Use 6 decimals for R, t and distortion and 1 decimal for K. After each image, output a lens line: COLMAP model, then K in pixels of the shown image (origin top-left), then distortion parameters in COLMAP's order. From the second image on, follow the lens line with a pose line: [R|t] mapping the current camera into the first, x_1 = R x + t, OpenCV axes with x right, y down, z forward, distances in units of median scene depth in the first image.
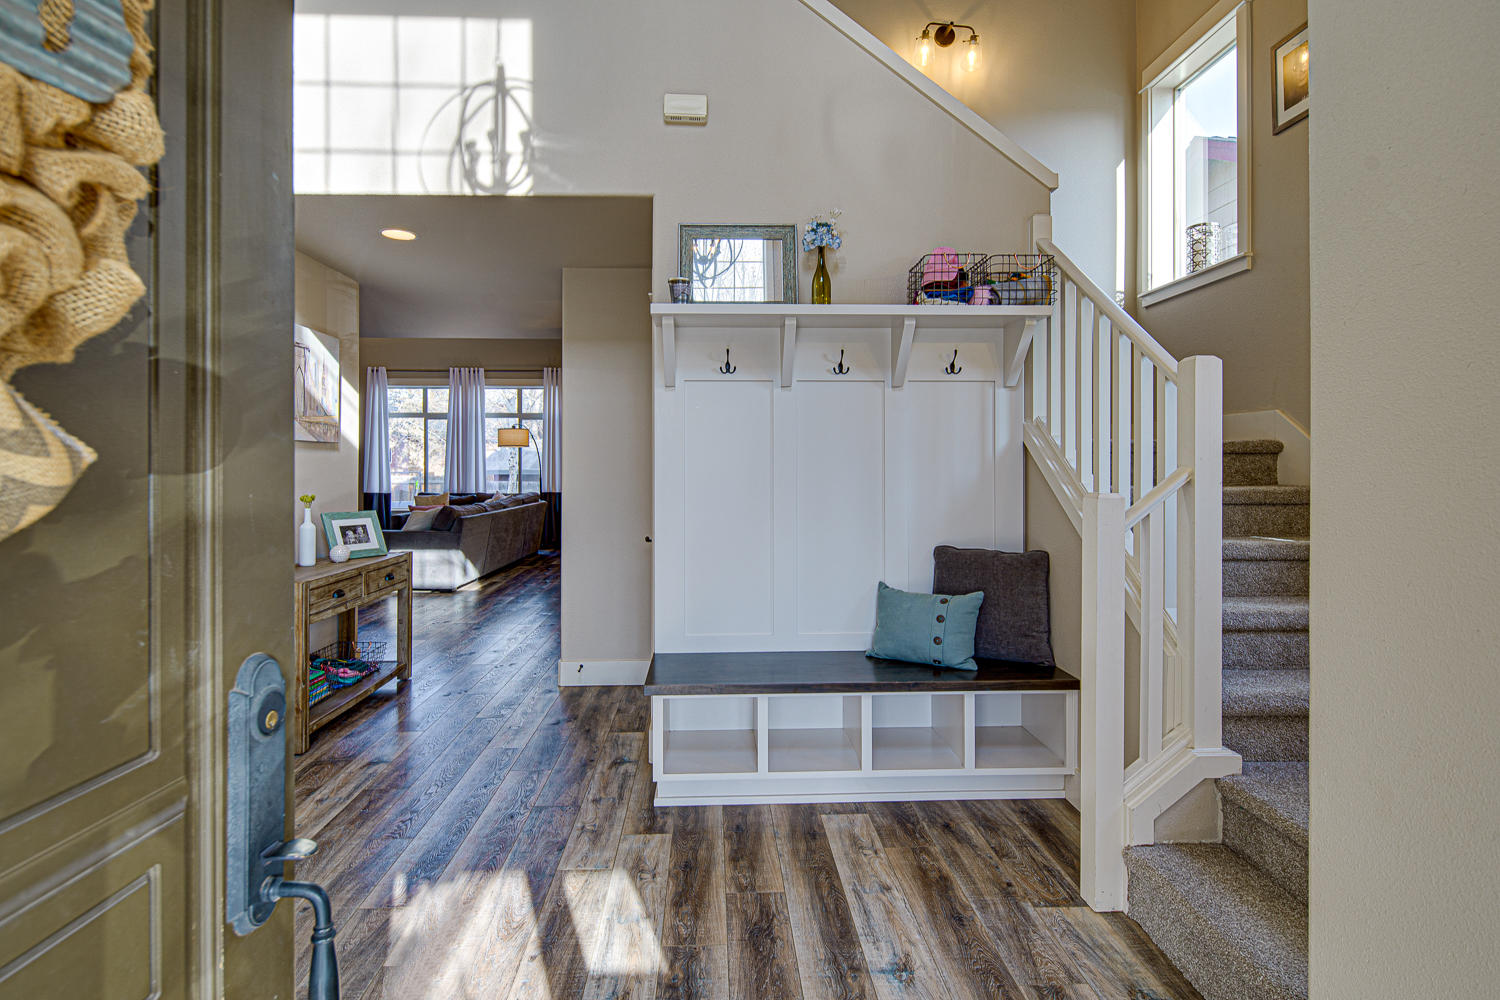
lens RADIAL K [[755.1, 0, 744.7], [0, 755.1, 462.8], [0, 0, 1]] dist [0.001693, -0.000294]
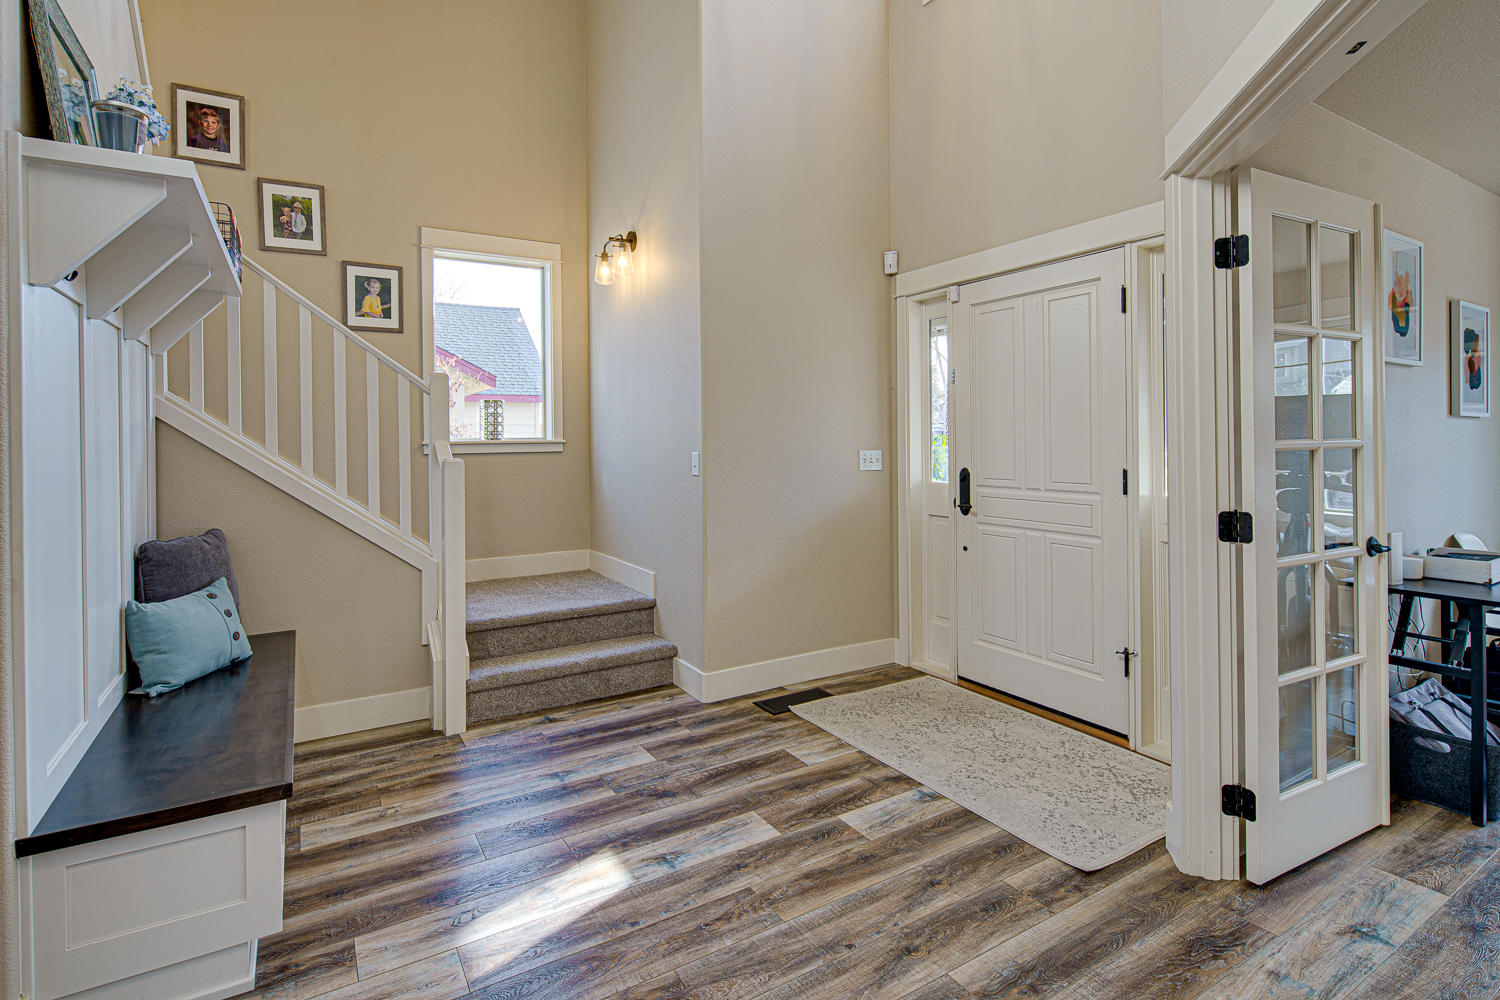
lens RADIAL K [[724.1, 0, 745.4], [0, 724.1, 436.3], [0, 0, 1]] dist [0.000426, -0.000415]
pose [[-0.489499, 0.005786, 0.871984, -0.791225], [0.004128, 0.999982, -0.004318, 0.002556], [-0.871994, 0.001487, -0.489515, 0.882256]]
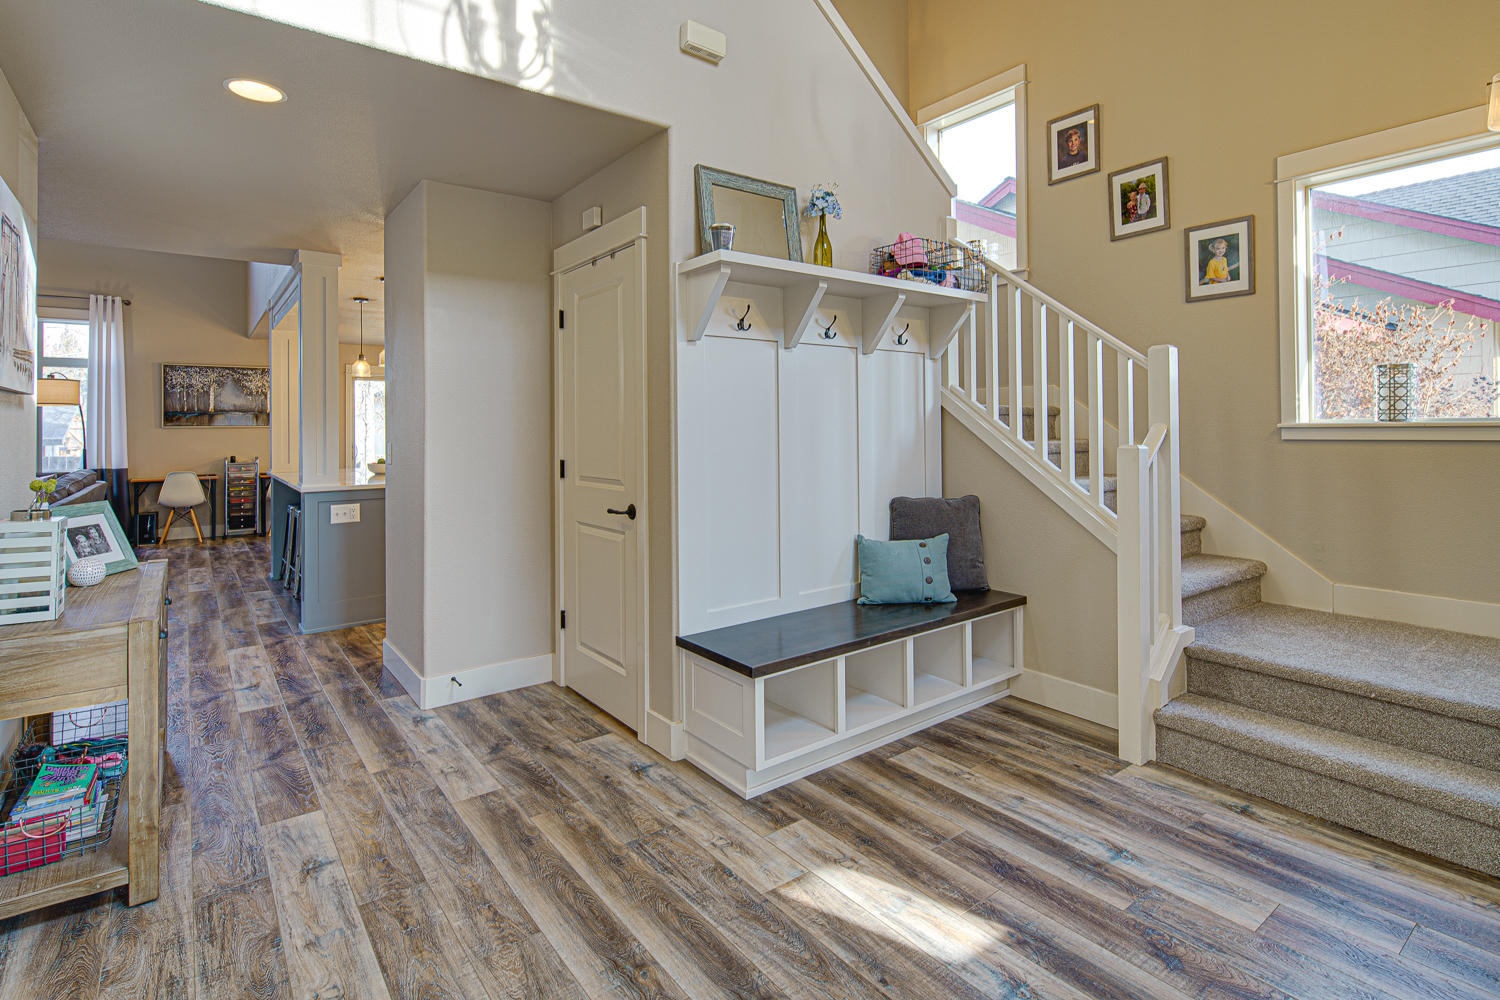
lens RADIAL K [[741.8, 0, 750.9], [0, 741.8, 417.7], [0, 0, 1]] dist [-0.001064, -0.000630]
pose [[0.815732, -0.000220, 0.578430, -0.596987], [0.005213, 0.999962, -0.006971, -0.001650], [-0.578406, 0.008702, 0.815702, 0.244605]]
